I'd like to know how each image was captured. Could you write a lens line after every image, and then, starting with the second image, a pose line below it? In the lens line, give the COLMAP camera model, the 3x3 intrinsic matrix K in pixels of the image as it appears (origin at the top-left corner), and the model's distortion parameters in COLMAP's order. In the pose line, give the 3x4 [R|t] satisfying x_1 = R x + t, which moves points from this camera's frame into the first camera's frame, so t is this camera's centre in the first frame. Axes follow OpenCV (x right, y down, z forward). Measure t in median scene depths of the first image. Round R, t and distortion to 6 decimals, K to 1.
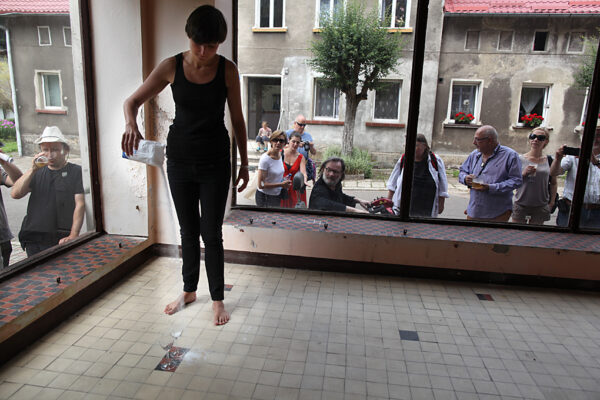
lens RADIAL K [[409.9, 0, 298.2], [0, 409.9, 196.2], [0, 0, 1]] dist [-0.051466, 0.050565]
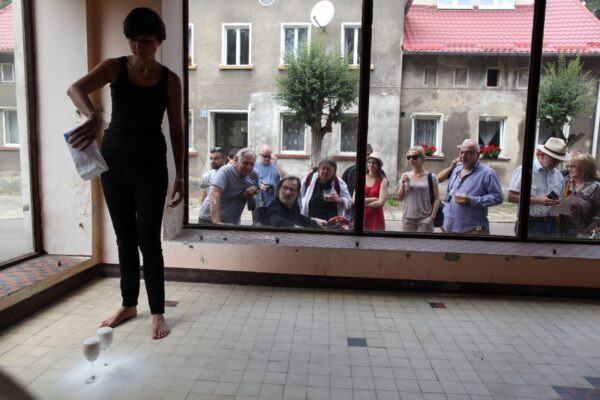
lens RADIAL K [[409.9, 0, 298.2], [0, 409.9, 196.2], [0, 0, 1]] dist [-0.051466, 0.050565]
pose [[0.997728, -0.017491, 0.065064, 0.052117], [0.023592, 0.995272, -0.094219, 0.058634], [-0.063108, 0.095540, 0.993423, 0.011361]]
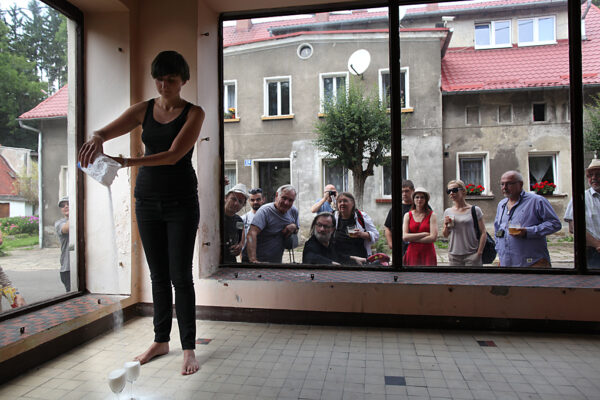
lens RADIAL K [[409.9, 0, 298.2], [0, 409.9, 196.2], [0, 0, 1]] dist [-0.051466, 0.050565]
pose [[0.997864, -0.048178, -0.044128, 0.081473], [0.037628, 0.975967, -0.214643, 0.089307], [0.053408, 0.212524, 0.975695, 0.023842]]
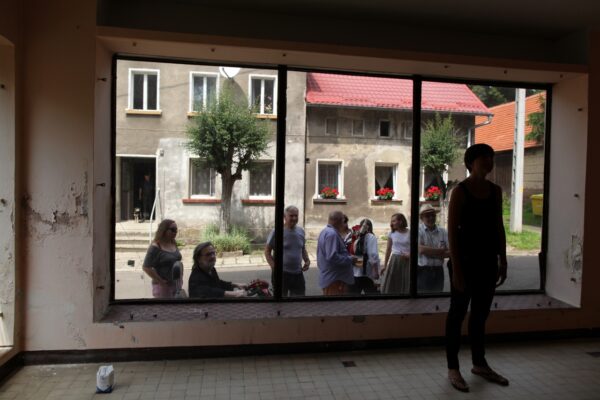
lens RADIAL K [[409.9, 0, 298.2], [0, 409.9, 196.2], [0, 0, 1]] dist [-0.051466, 0.050565]
pose [[0.956383, -0.023161, 0.291198, -0.005240], [0.073247, 0.984019, -0.162298, -0.037662], [-0.282785, 0.176549, 0.942795, -0.115805]]
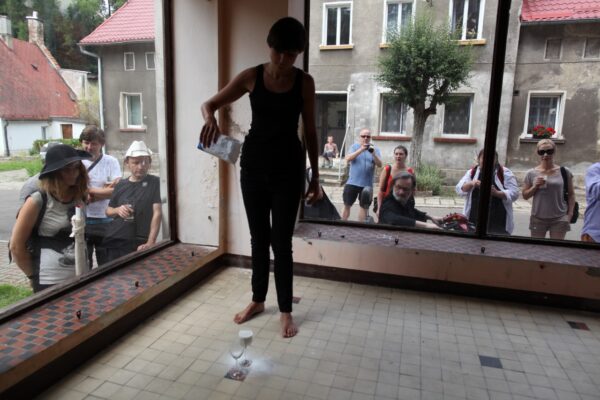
lens RADIAL K [[409.9, 0, 298.2], [0, 409.9, 196.2], [0, 0, 1]] dist [-0.051466, 0.050565]
pose [[0.988107, 0.013439, -0.153178, -0.014696], [-0.019704, 0.999027, -0.039453, 0.009288], [0.152498, 0.042002, 0.987411, 0.010410]]
